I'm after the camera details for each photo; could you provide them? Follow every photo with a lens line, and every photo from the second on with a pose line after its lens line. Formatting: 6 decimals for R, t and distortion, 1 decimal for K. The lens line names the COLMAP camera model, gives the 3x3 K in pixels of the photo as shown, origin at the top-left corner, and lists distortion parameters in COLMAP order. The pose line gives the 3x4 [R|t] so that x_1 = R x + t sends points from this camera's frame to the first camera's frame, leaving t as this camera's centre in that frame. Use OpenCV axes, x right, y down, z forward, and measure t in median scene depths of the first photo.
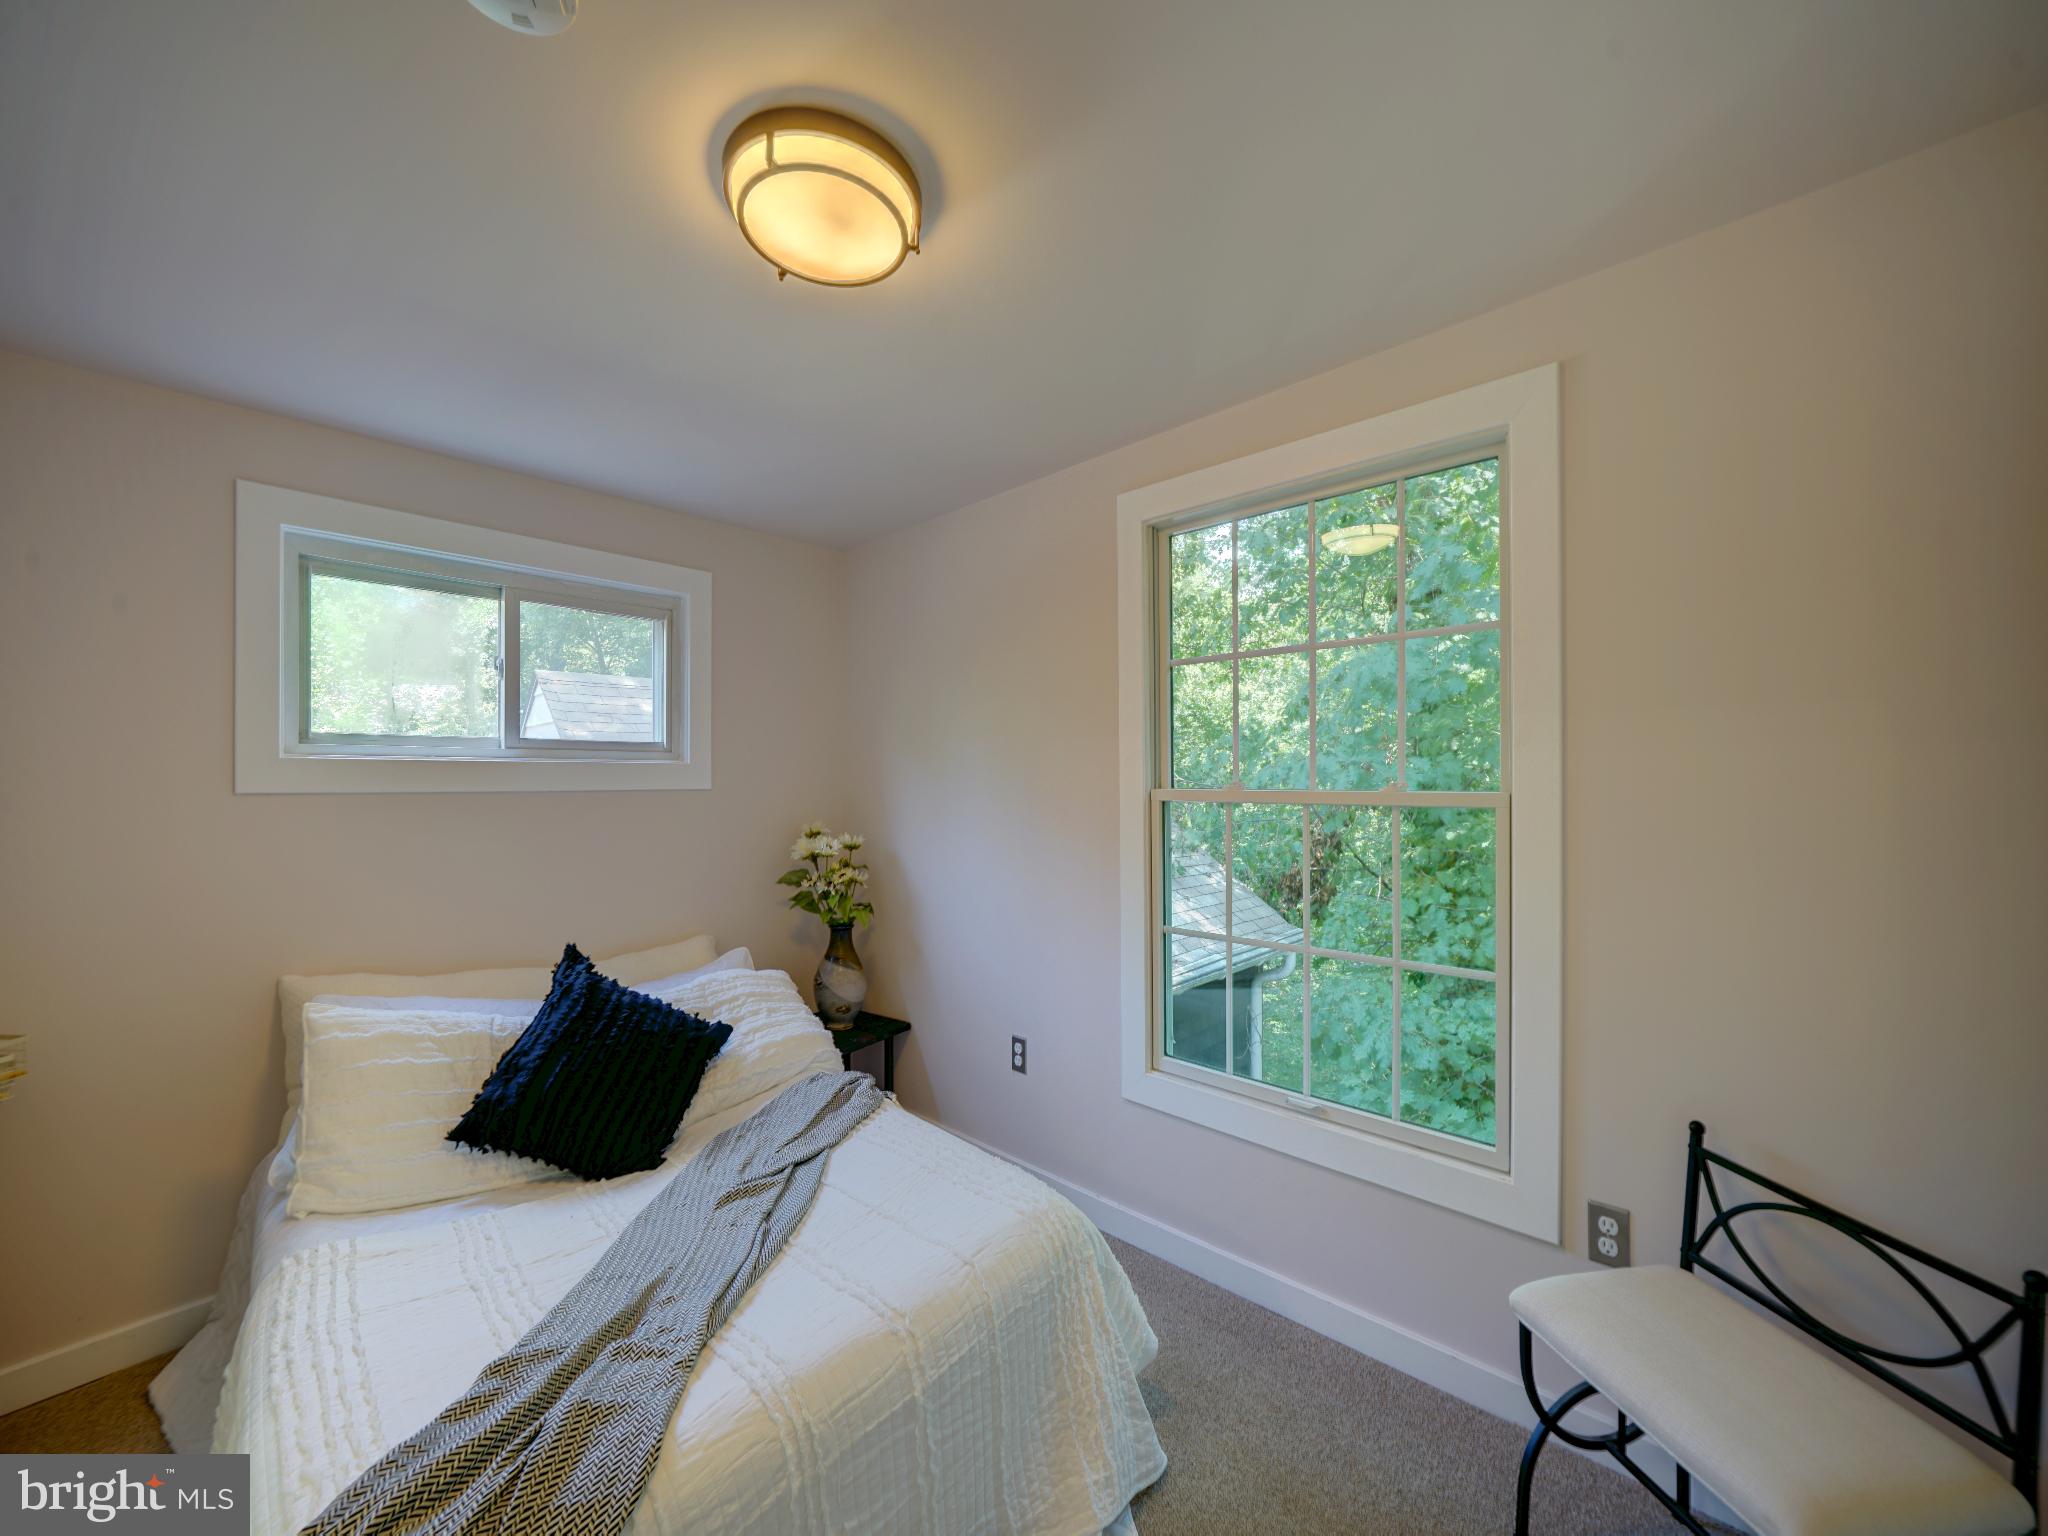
lens RADIAL K [[760.5, 0, 1016.1], [0, 760.5, 778.4], [0, 0, 1]] dist [-0.010565, -0.000324]
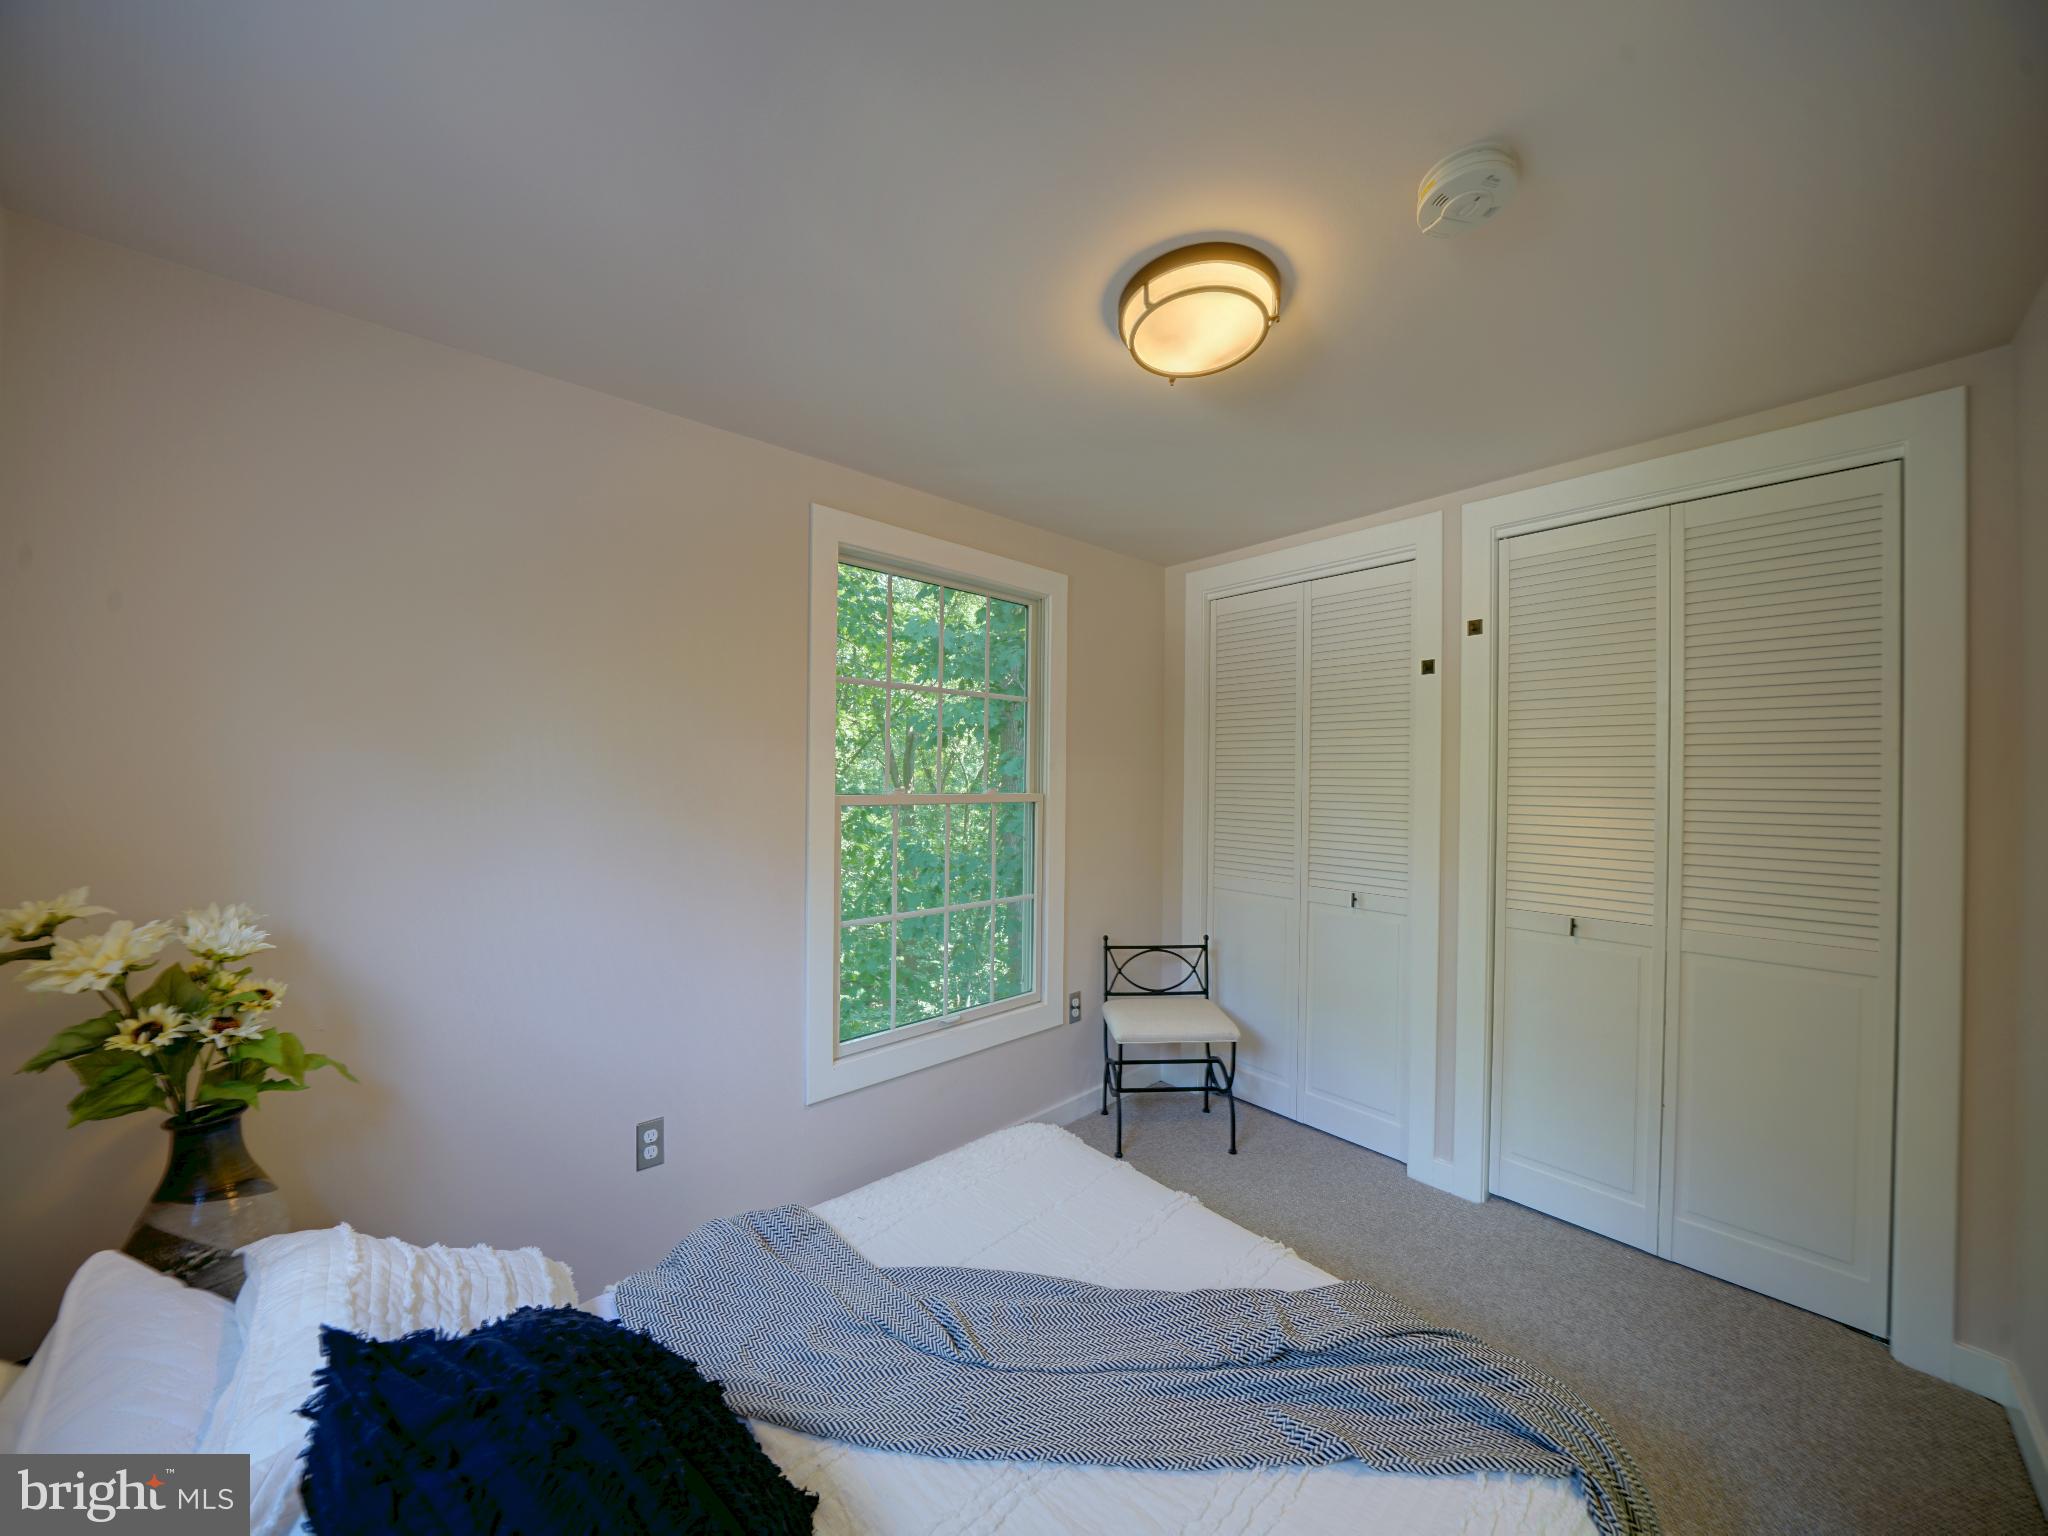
lens RADIAL K [[708.8, 0, 1025.1], [0, 708.8, 770.0], [0, 0, 1]] dist [-0.024606, 0.002302]
pose [[0.091955, 0.009401, 0.995719, -1.263237], [-0.008260, 0.999928, -0.008678, -0.022949], [-0.995729, -0.007427, 0.092026, 1.052546]]
